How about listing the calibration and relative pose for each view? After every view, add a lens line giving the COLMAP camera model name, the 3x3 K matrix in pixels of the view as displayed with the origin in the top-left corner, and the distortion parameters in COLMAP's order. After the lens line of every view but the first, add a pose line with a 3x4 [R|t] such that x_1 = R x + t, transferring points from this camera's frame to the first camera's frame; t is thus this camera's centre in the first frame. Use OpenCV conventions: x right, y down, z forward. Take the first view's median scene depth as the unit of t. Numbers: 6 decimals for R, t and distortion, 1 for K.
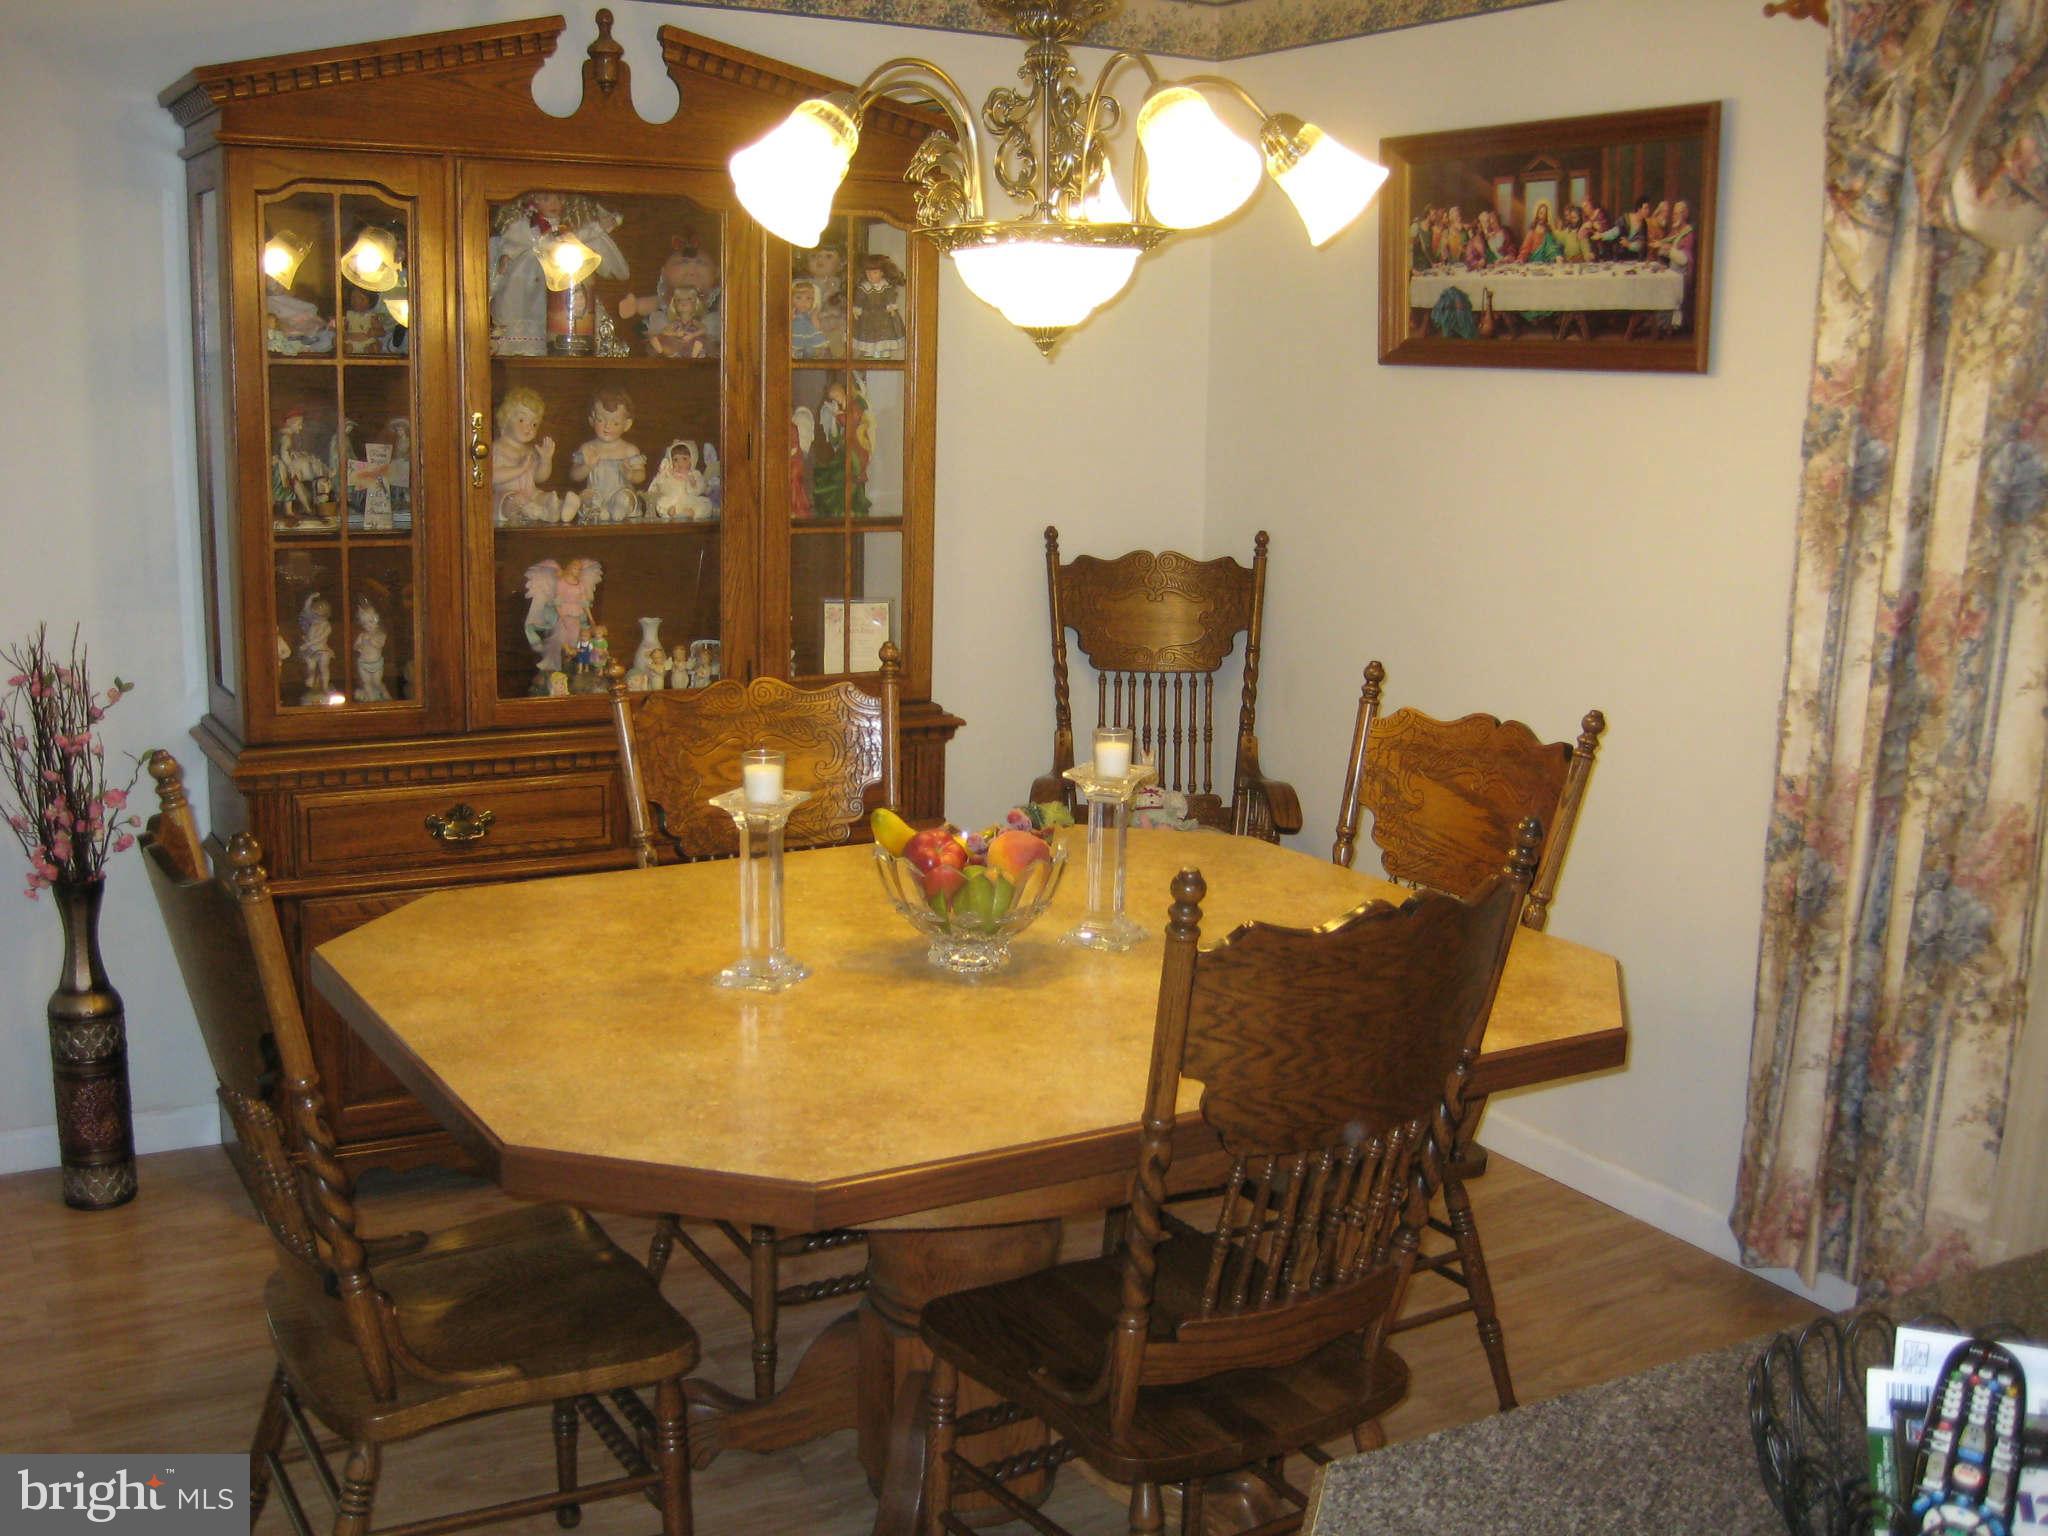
lens RADIAL K [[2131.2, 0, 975.1], [0, 2131.2, 796.3], [0, 0, 1]] dist [-0.165690, 0.246427]
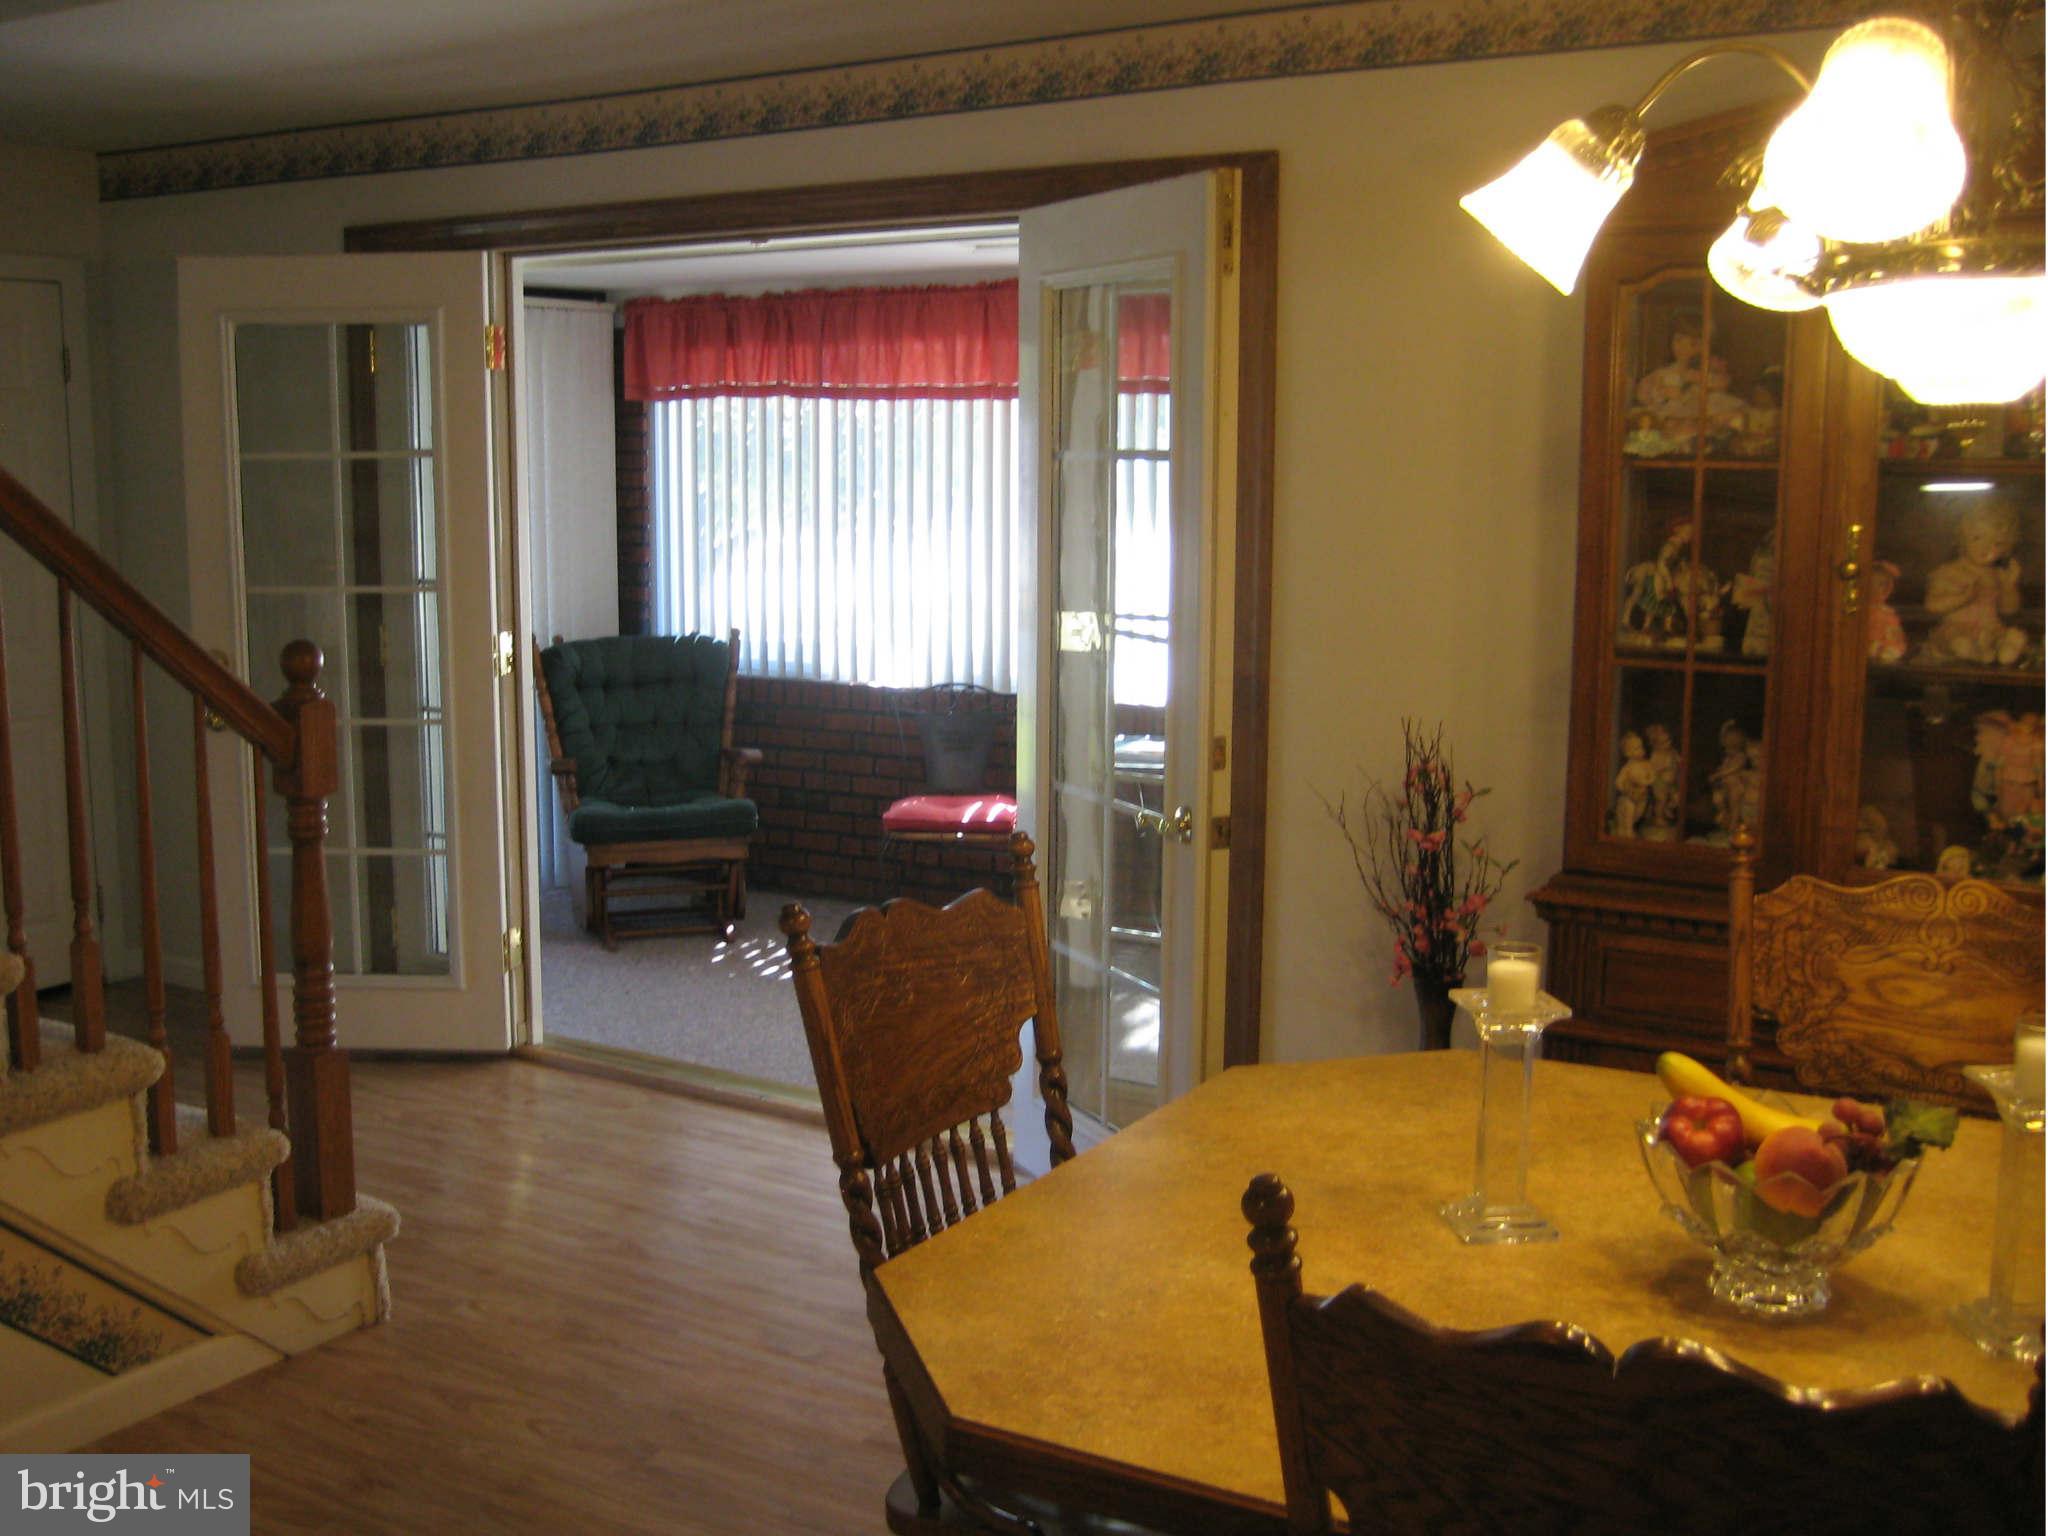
lens RADIAL K [[2131.2, 0, 975.1], [0, 2131.2, 796.3], [0, 0, 1]] dist [-0.165690, 0.246427]
pose [[0.475311, 0.122396, -0.871263, 0.345404], [-0.166618, 0.984879, 0.047459, -0.057089], [0.863897, 0.122611, 0.488517, 0.305340]]
